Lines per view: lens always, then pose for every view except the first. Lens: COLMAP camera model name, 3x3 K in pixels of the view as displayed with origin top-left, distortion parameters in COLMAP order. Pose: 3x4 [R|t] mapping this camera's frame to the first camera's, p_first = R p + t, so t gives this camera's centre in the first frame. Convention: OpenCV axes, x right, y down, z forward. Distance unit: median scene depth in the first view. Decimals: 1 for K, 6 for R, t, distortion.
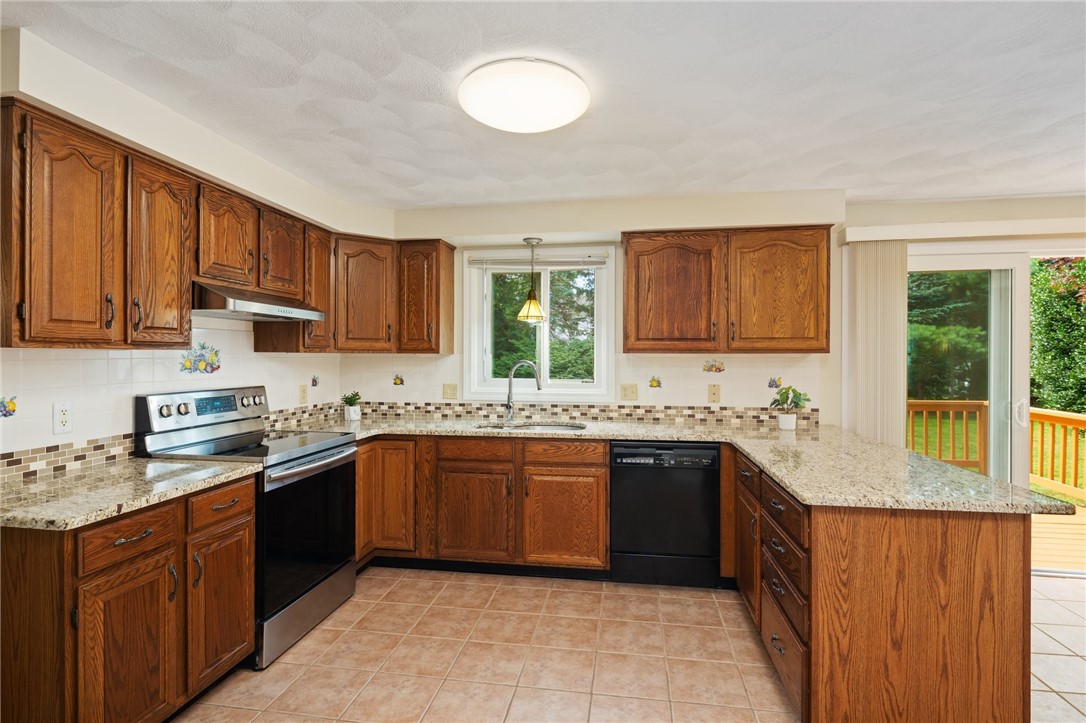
lens RADIAL K [[532.2, 0, 540.4], [0, 532.2, 356.6], [0, 0, 1]] dist [0.007710, -0.003138]
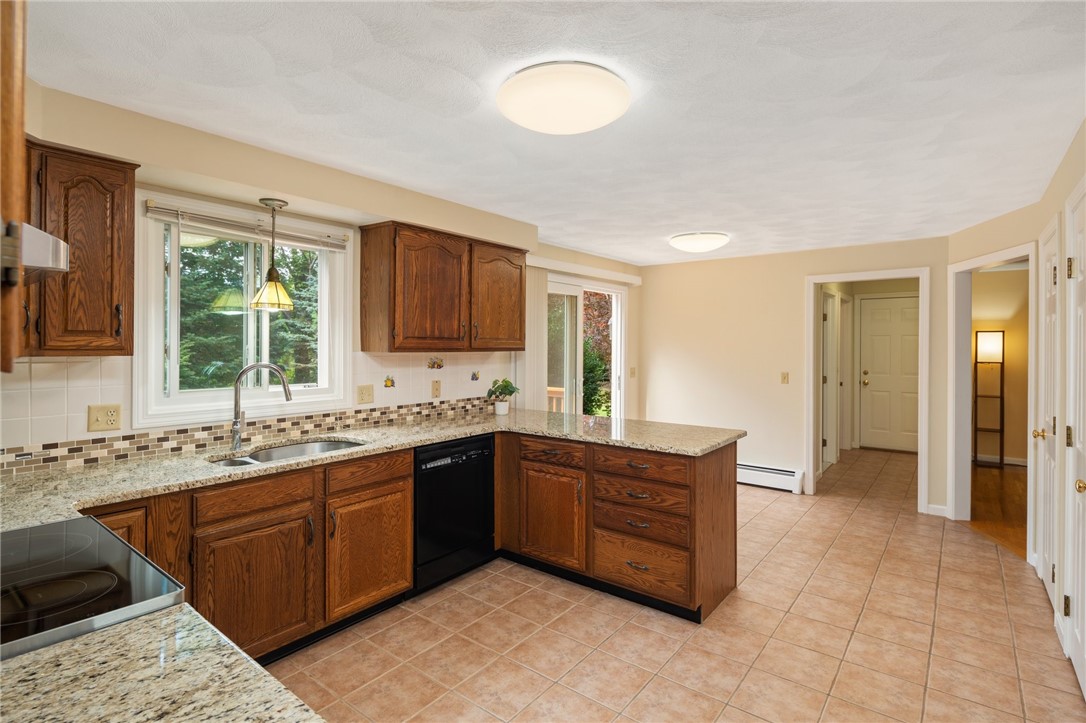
lens RADIAL K [[532.2, 0, 544.0], [0, 532.2, 346.5], [0, 0, 1]] dist [0.007710, -0.003138]
pose [[0.477923, -0.001521, 0.878401, -0.499758], [-0.003148, 0.999989, 0.003444, -0.019408], [-0.878396, -0.004412, 0.477913, 0.312025]]
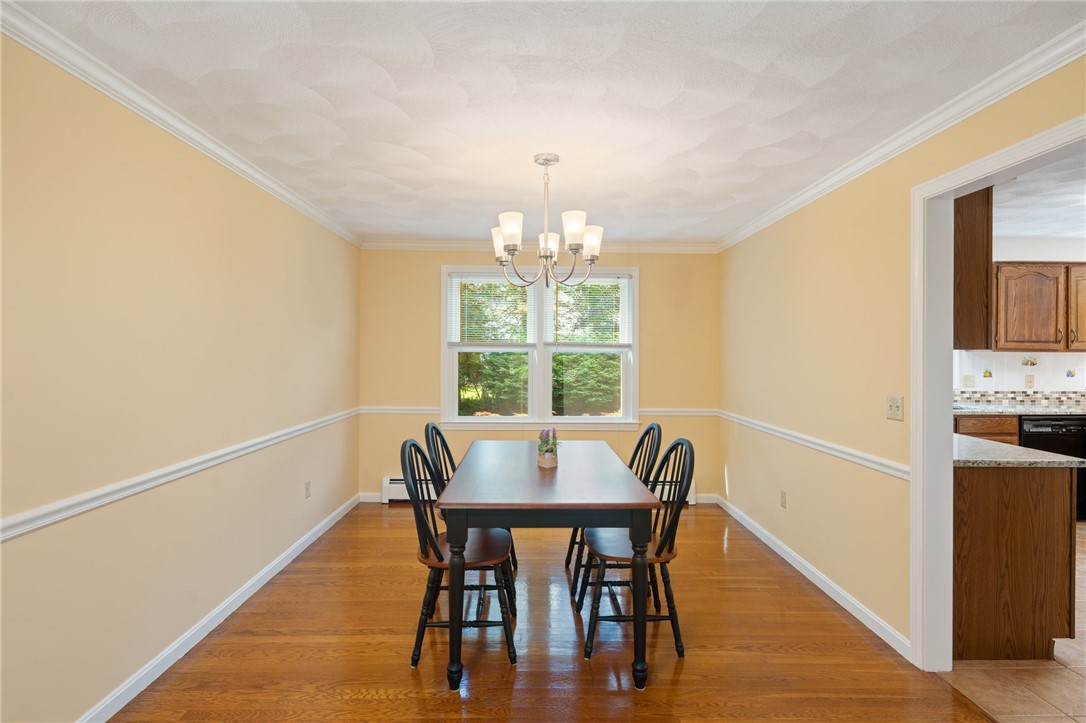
lens RADIAL K [[532.2, 0, 548.7], [0, 532.2, 348.7], [0, 0, 1]] dist [0.007710, -0.003138]
pose [[0.980571, 0.004799, 0.196107, -1.148272], [-0.003881, 0.999980, -0.005068, -0.002485], [-0.196127, 0.004208, 0.980569, -0.093942]]
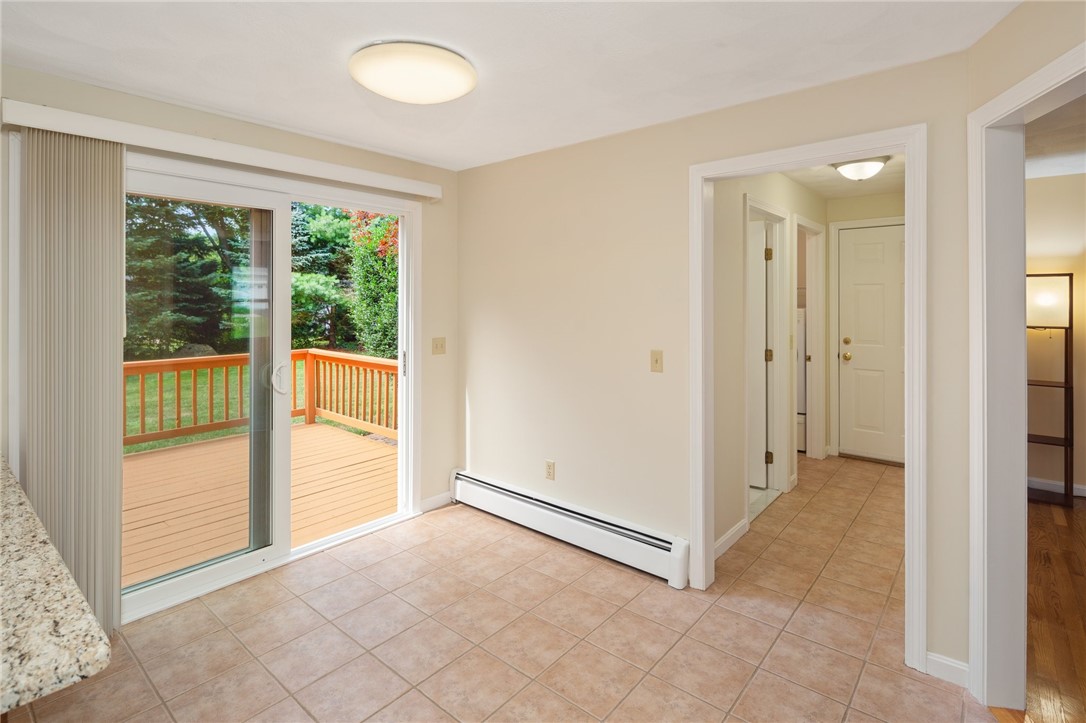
lens RADIAL K [[532.2, 0, 549.0], [0, 532.2, 292.6], [0, 0, 1]] dist [0.007710, -0.003138]
pose [[0.507282, 0.011797, 0.861699, 0.346035], [0.000068, 0.999906, -0.013729, -0.019119], [-0.861780, 0.007023, 0.507233, 0.171578]]
